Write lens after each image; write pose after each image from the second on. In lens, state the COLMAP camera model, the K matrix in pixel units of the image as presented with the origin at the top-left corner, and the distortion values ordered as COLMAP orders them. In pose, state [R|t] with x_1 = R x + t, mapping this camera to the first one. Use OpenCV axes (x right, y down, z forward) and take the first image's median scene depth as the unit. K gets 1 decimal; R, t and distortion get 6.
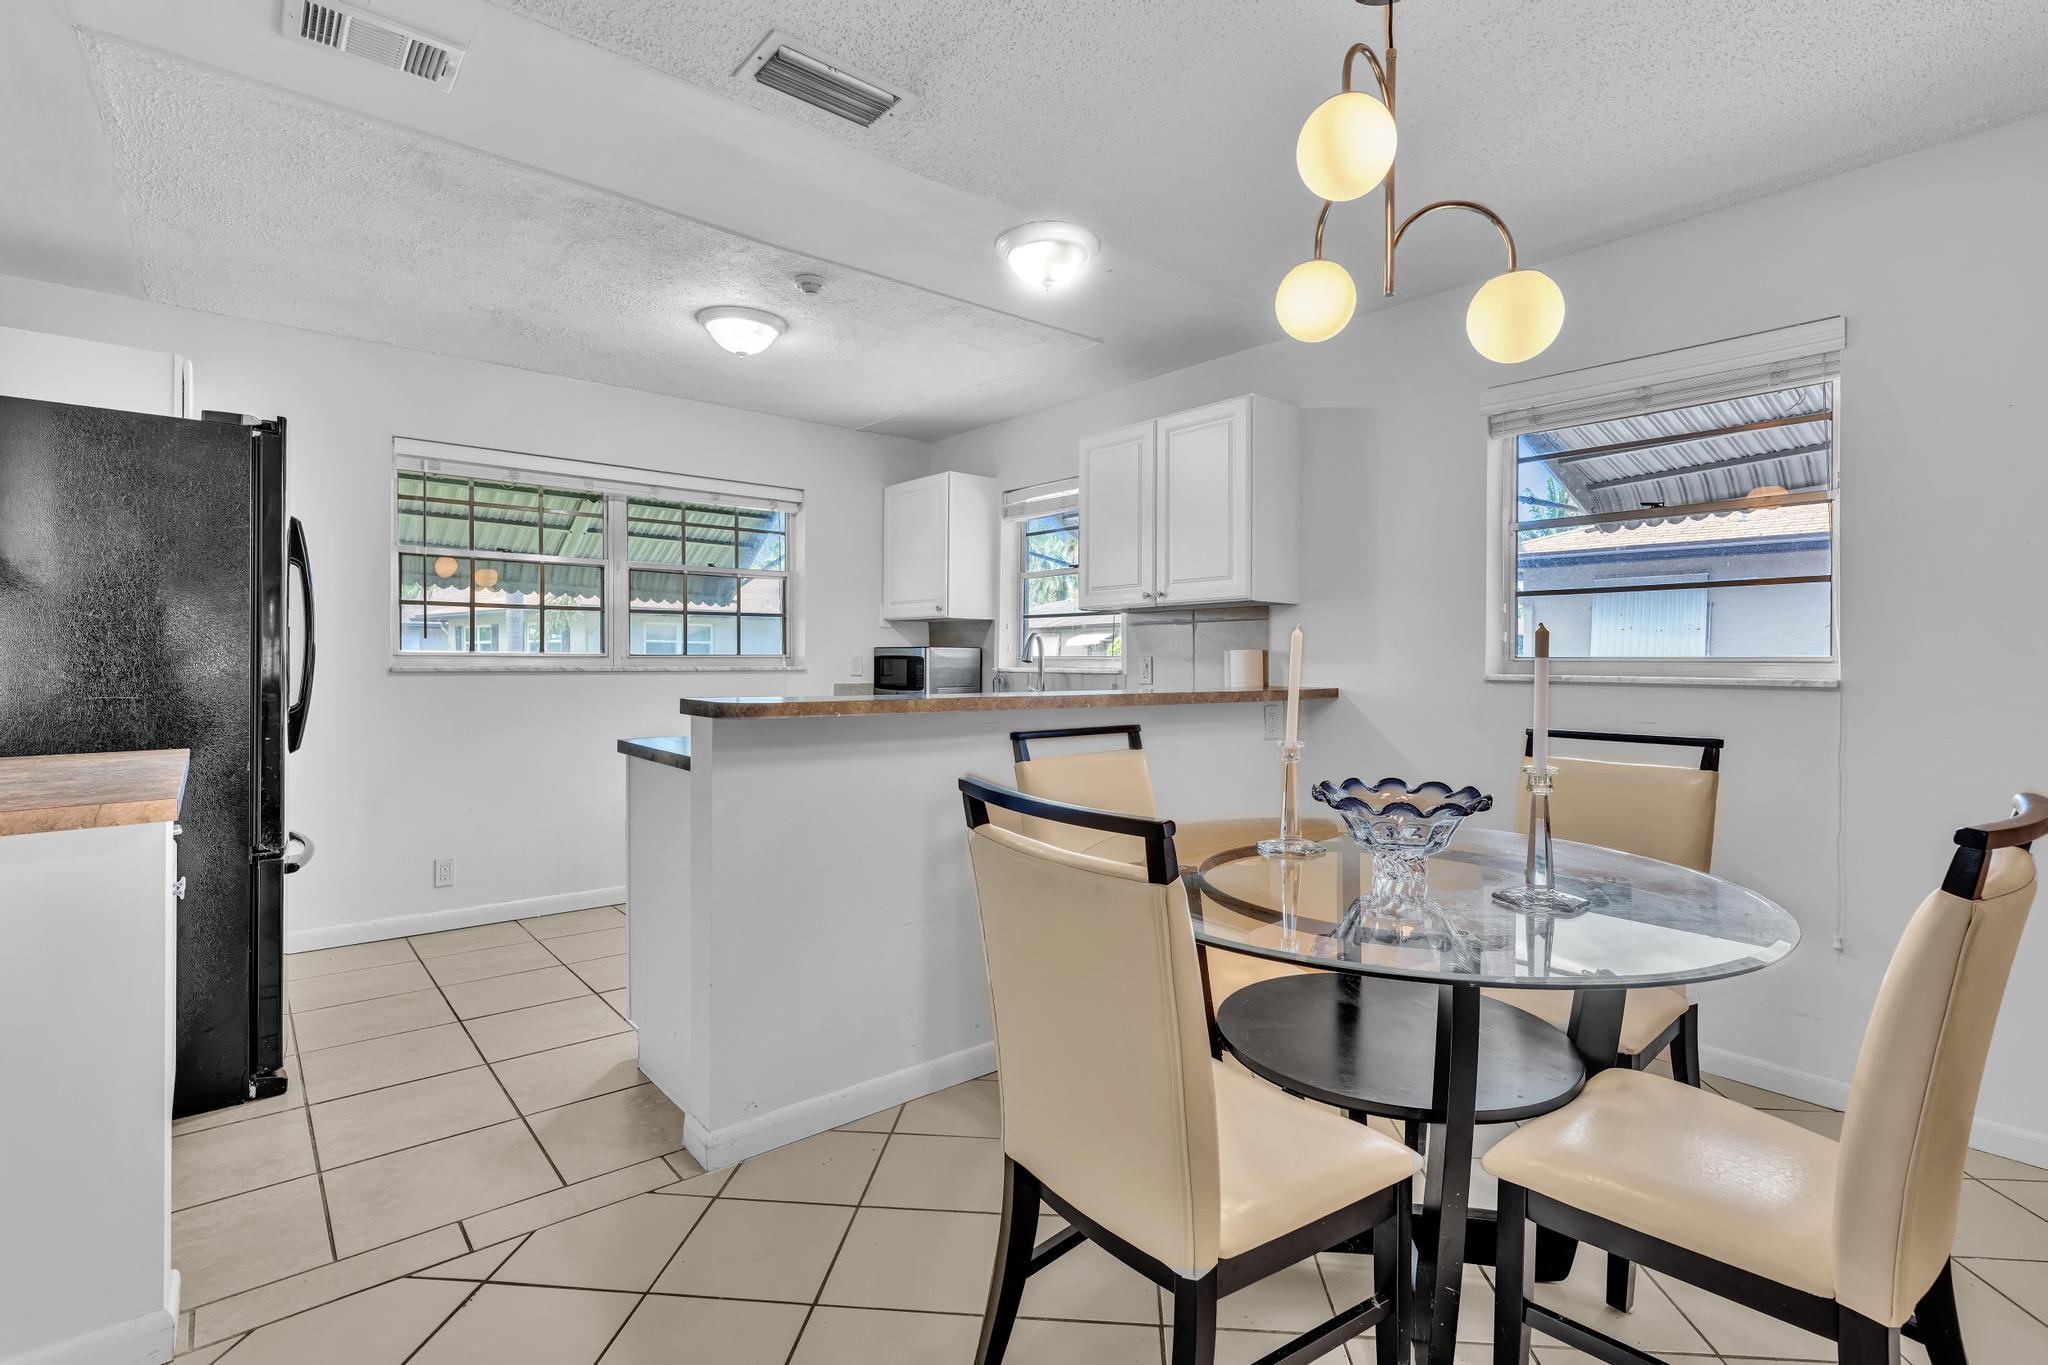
lens RADIAL K [[942.9, 0, 1033.1], [0, 942.9, 675.4], [0, 0, 1]] dist [-0.003562, 0.000083]
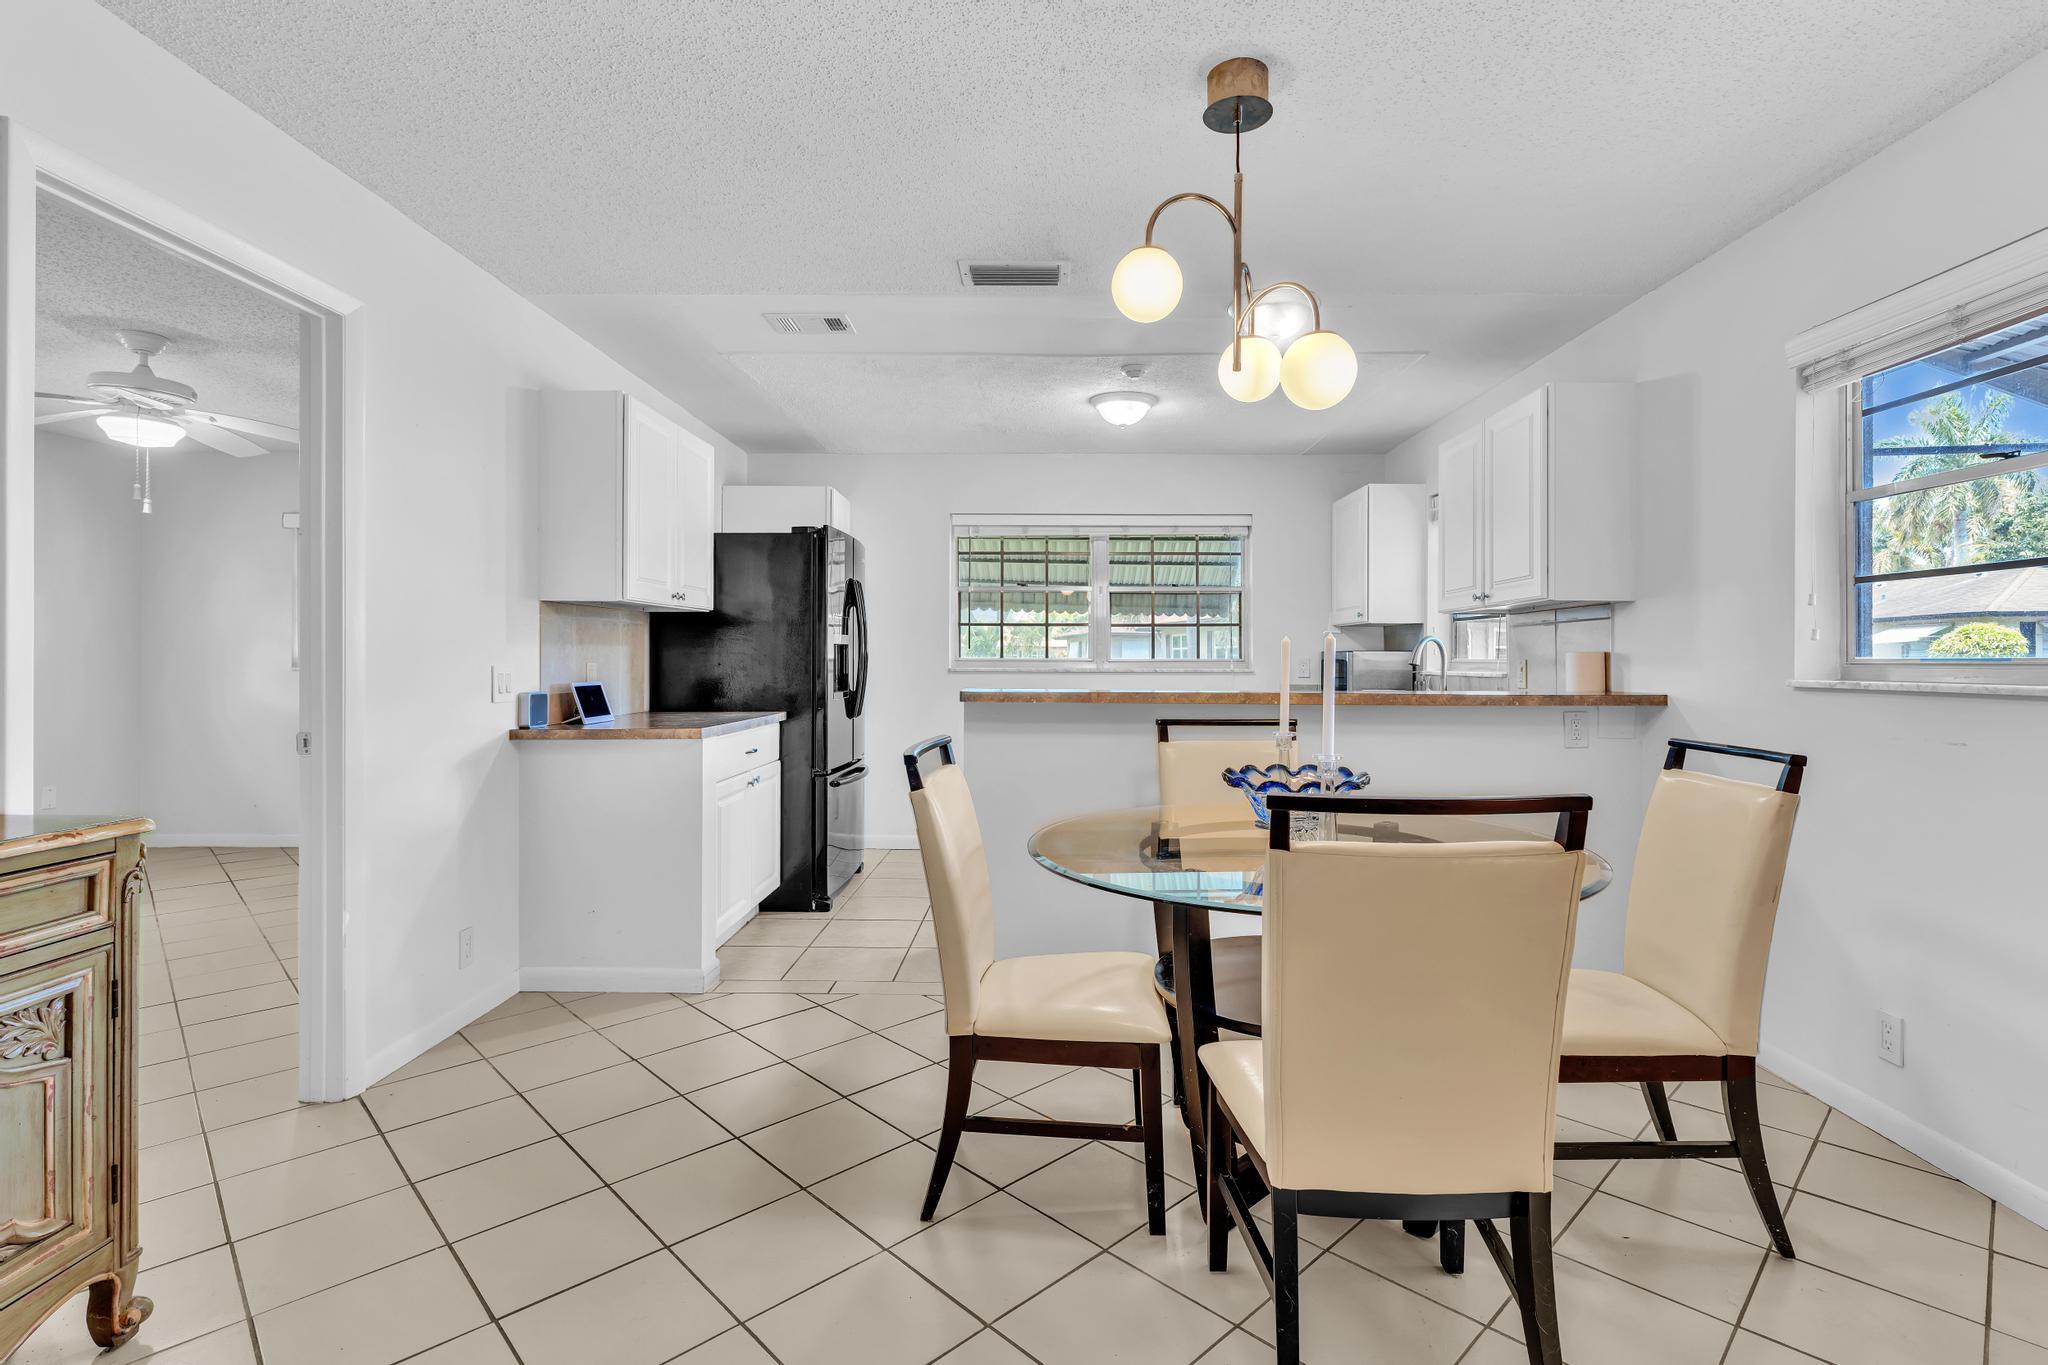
lens RADIAL K [[942.9, 0, 1033.1], [0, 942.9, 675.4], [0, 0, 1]] dist [-0.003562, 0.000083]
pose [[0.756585, 0.008024, -0.653846, 0.341659], [-0.010293, 0.999947, 0.000361, 0.000941], [0.653814, 0.006457, 0.756628, -0.041458]]
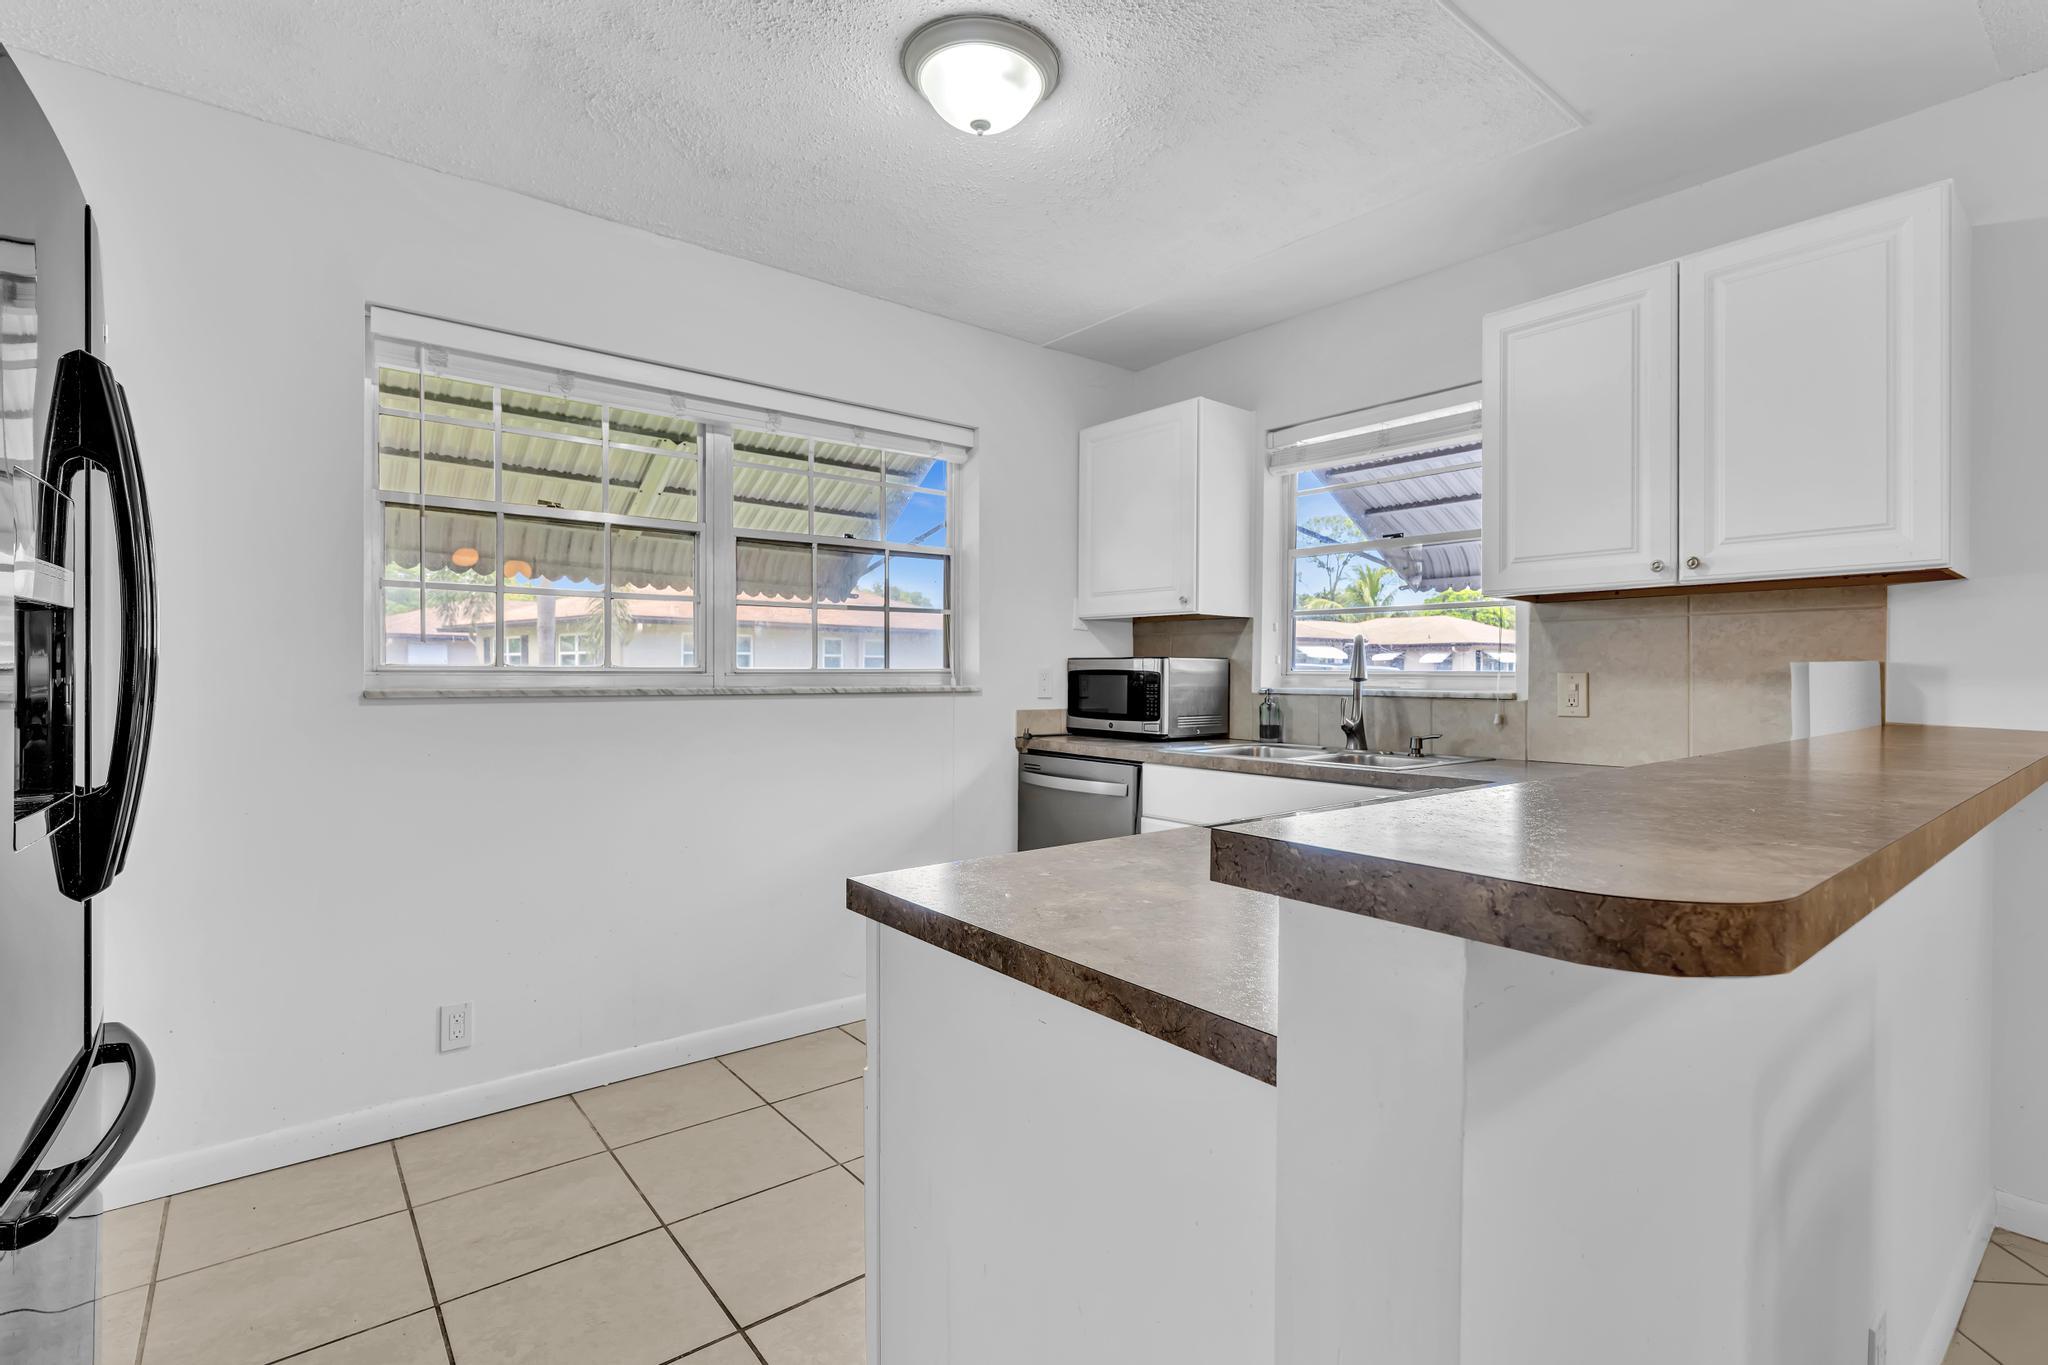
lens RADIAL K [[945.3, 0, 1033.3], [0, 945.3, 692.9], [0, 0, 1]] dist [0.000833, 0.000228]
pose [[0.999704, 0.000883, -0.024309, -0.208288], [-0.000760, 0.999987, 0.005072, -0.008710], [0.024313, -0.005052, 0.999692, 0.350309]]
